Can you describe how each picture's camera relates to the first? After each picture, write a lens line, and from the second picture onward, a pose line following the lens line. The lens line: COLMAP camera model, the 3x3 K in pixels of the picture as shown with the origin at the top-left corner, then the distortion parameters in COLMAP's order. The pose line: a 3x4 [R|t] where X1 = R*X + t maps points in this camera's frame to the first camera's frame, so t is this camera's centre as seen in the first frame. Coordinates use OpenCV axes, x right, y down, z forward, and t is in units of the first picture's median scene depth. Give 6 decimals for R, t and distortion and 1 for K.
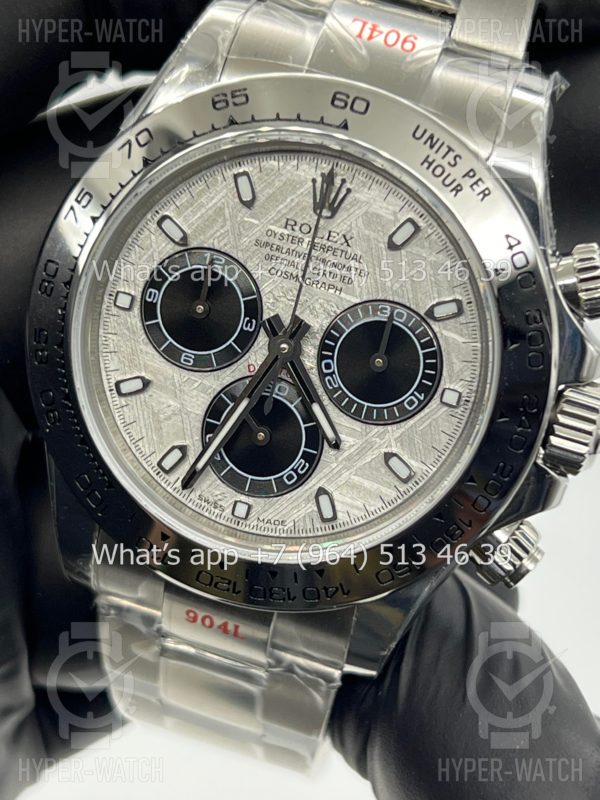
lens RADIAL K [[1836.4, 0, 296.3], [0, 1836.4, 398.1], [0, 0, 1]] dist [0.248219, 0.000000]
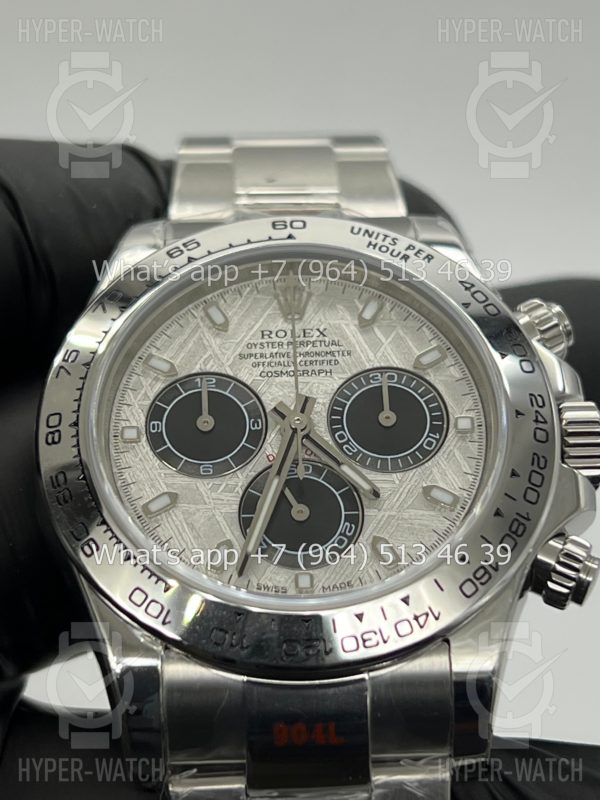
lens RADIAL K [[1836.4, 0, 294.7], [0, 1836.4, 402.4], [0, 0, 1]] dist [0.248219, 0.000000]
pose [[0.939286, -0.172671, 0.296525, -0.310134], [0.318631, 0.759614, -0.566975, 0.544684], [-0.127344, 0.627034, 0.768513, 0.198285]]
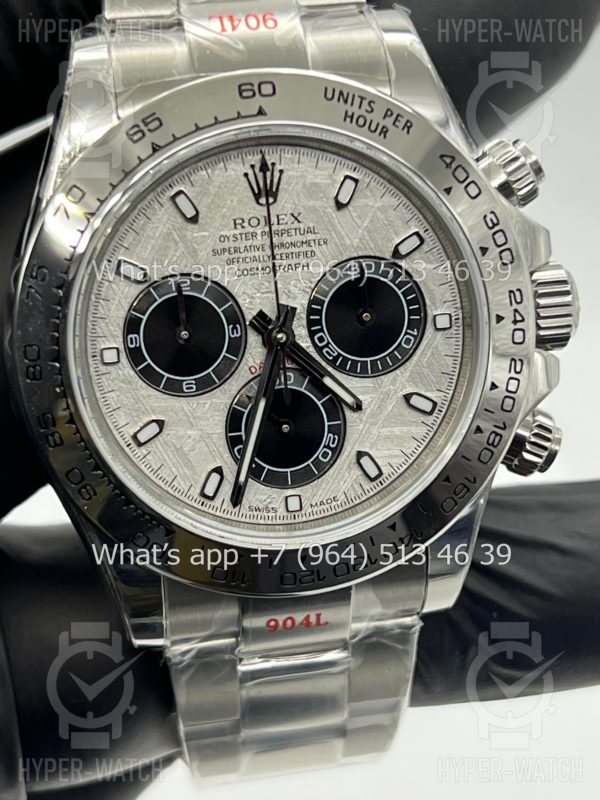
lens RADIAL K [[1836.4, 0, 280.4], [0, 1836.4, 403.0], [0, 0, 1]] dist [0.248219, 0.000000]
pose [[0.886701, -0.379618, 0.263917, -0.287612], [0.383368, 0.922760, 0.039267, -0.033604], [-0.258439, 0.066360, 0.963746, 0.018351]]
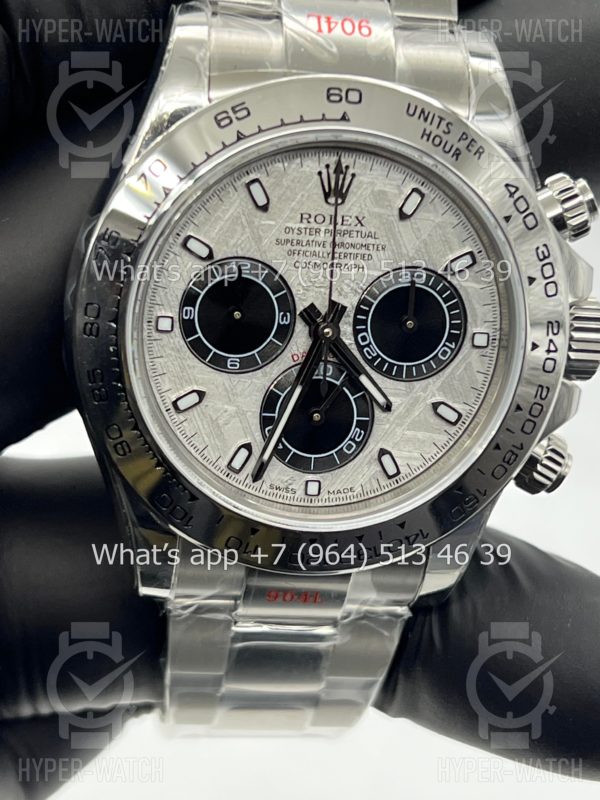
lens RADIAL K [[1836.4, 0, 274.7], [0, 1836.4, 398.7], [0, 0, 1]] dist [0.248219, 0.000000]
pose [[0.931684, -0.247092, 0.266291, -0.327563], [0.230510, 0.968678, 0.092343, -0.094945], [-0.280768, -0.024652, 0.959459, -0.021223]]
